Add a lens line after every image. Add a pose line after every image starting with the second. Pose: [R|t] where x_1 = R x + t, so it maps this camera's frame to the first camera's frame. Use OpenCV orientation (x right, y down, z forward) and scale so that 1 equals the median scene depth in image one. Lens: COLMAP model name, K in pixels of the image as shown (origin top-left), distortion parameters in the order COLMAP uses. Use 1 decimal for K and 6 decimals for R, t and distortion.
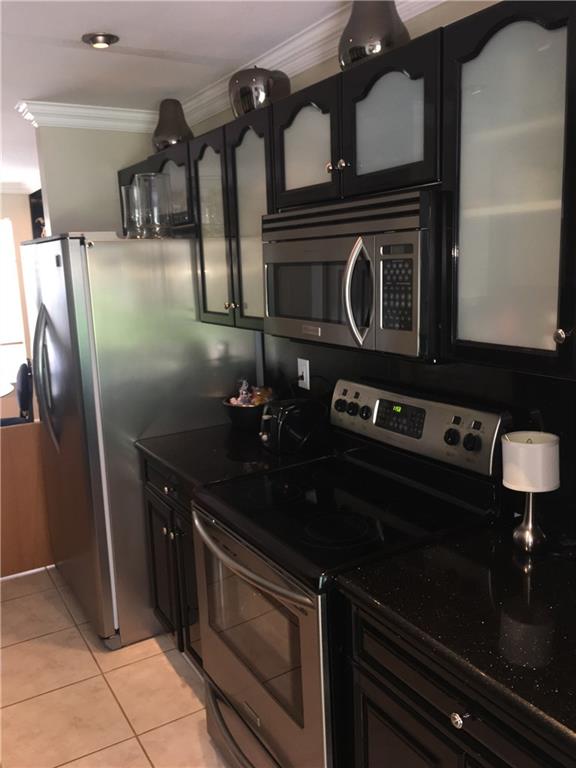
lens RADIAL K [[660.6, 0, 288.0], [0, 660.6, 384.0], [0, 0, 1]] dist [0.083195, -0.126234]
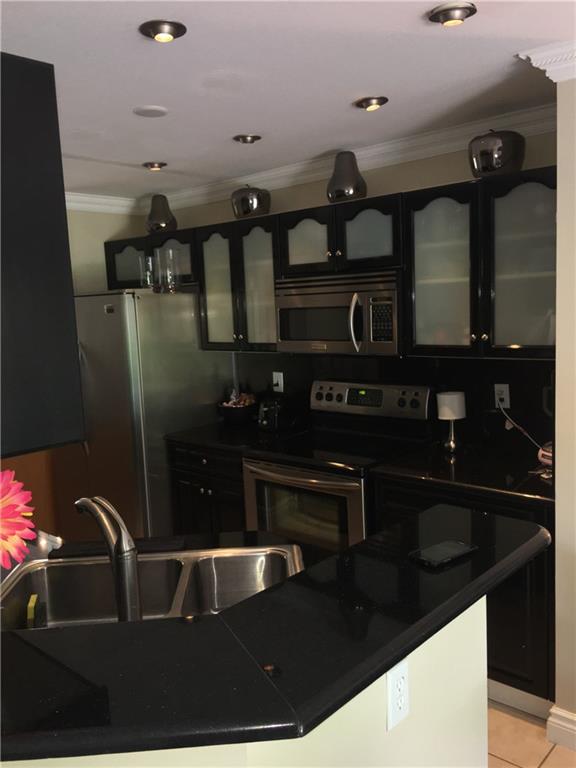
lens RADIAL K [[660.6, 0, 288.0], [0, 660.6, 384.0], [0, 0, 1]] dist [0.083195, -0.126234]
pose [[0.956641, -0.041445, 0.288306, -0.531631], [0.062434, 0.995996, -0.063990, 0.118604], [-0.284499, 0.079215, 0.955398, -0.595682]]
